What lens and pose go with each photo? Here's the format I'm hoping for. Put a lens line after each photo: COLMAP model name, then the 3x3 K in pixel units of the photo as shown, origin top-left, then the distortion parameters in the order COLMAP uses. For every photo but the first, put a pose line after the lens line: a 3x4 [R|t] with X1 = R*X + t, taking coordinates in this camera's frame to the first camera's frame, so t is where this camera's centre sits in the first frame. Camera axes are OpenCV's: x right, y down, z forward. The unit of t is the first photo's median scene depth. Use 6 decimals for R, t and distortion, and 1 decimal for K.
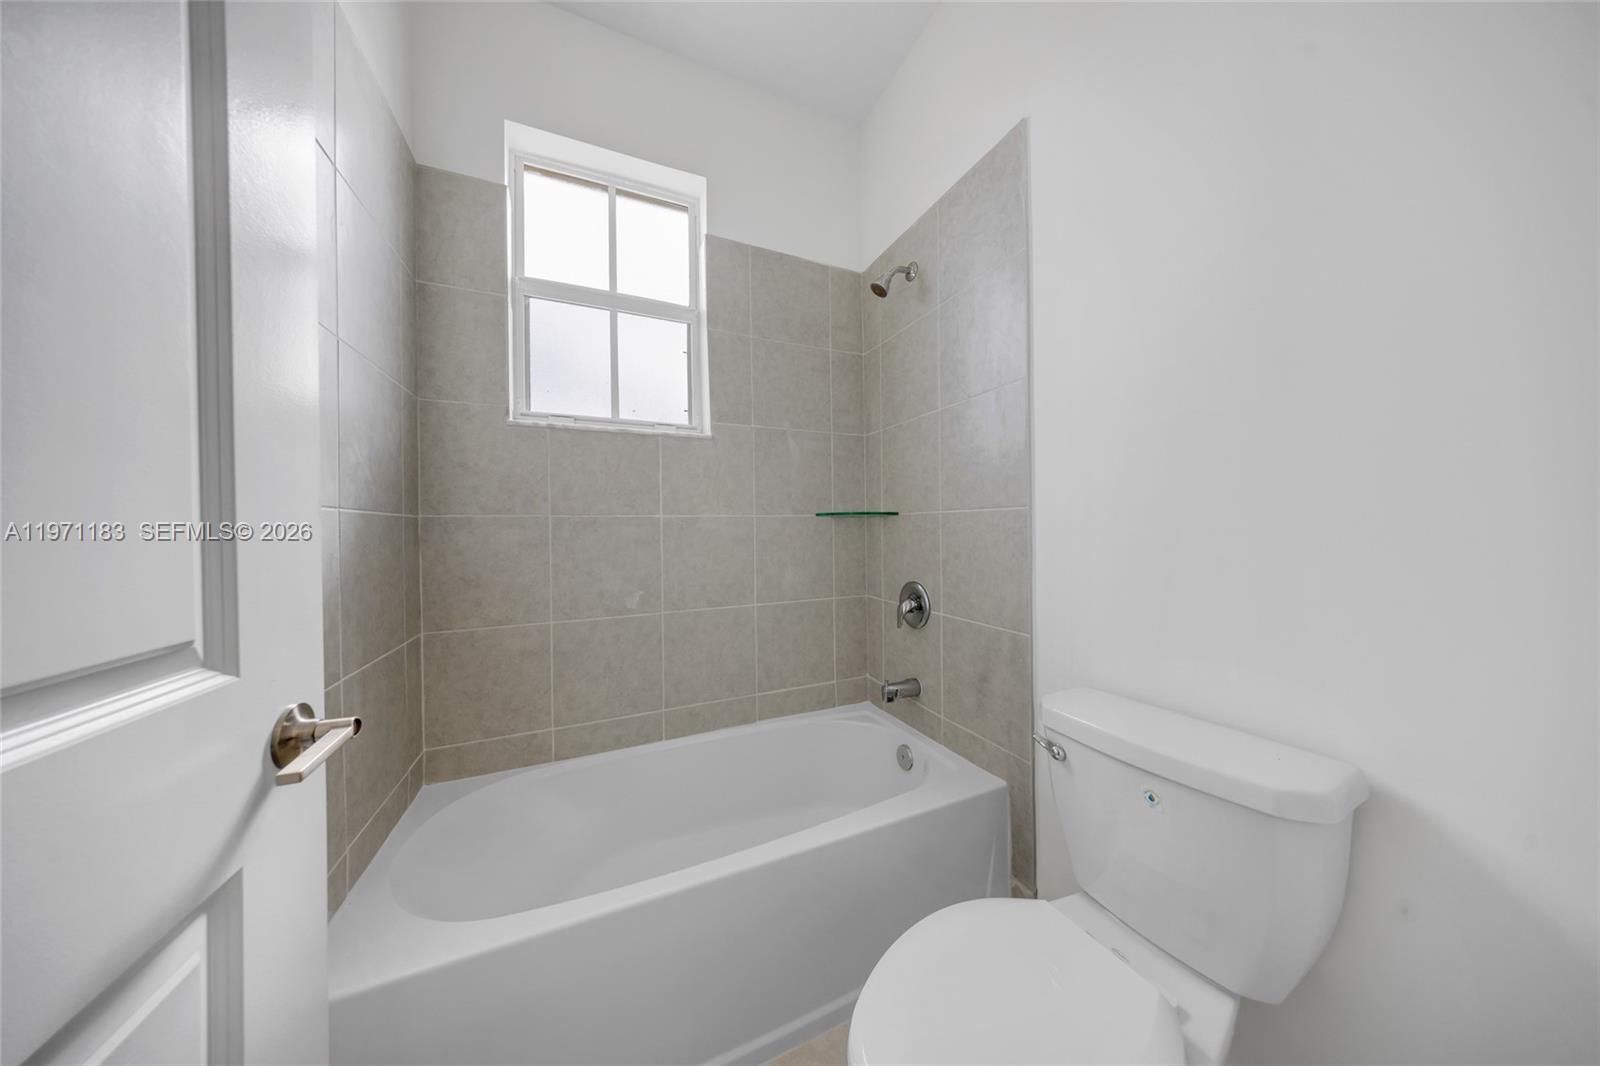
lens RADIAL K [[459.2, 0, 803.1], [0, 459.2, 532.0], [0, 0, 1]] dist [-0.000833, -0.000216]
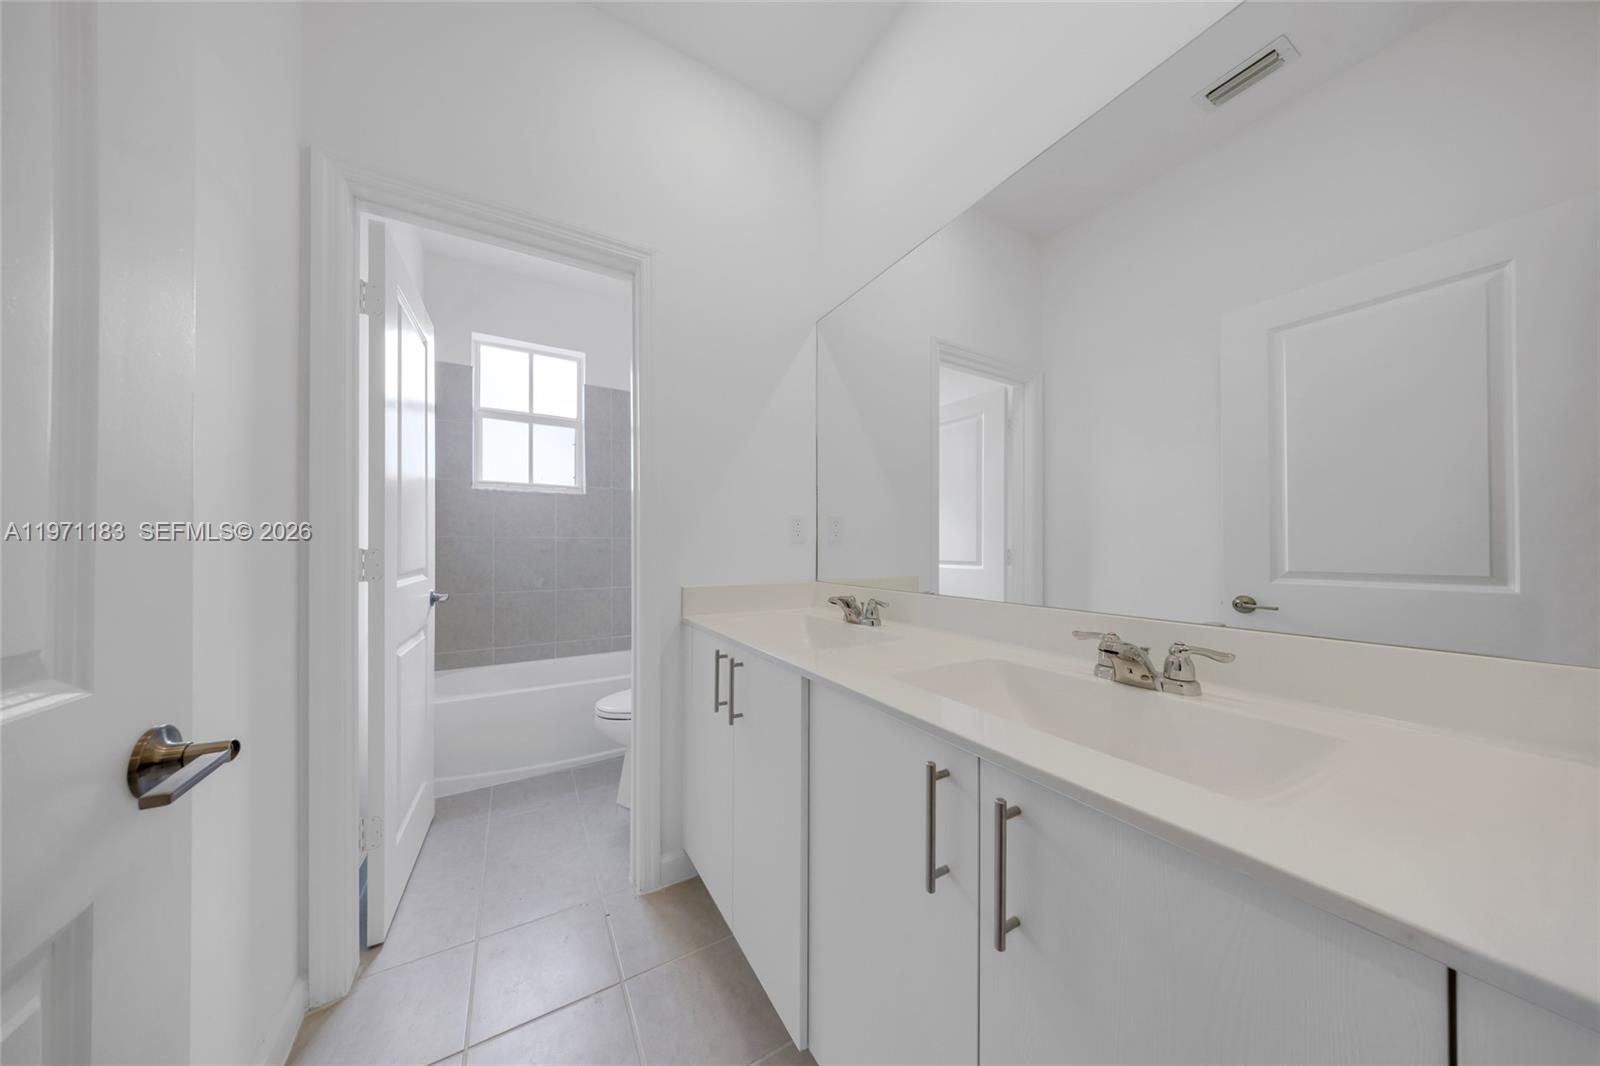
lens RADIAL K [[474.3, 0, 800.0], [0, 474.3, 533.0], [0, 0, 1]] dist [0.000009, 0.000092]
pose [[0.994127, 0.014160, 0.107285, 0.448971], [-0.013271, 0.999871, -0.008993, -0.047008], [-0.107399, 0.007516, 0.994188, -0.976033]]
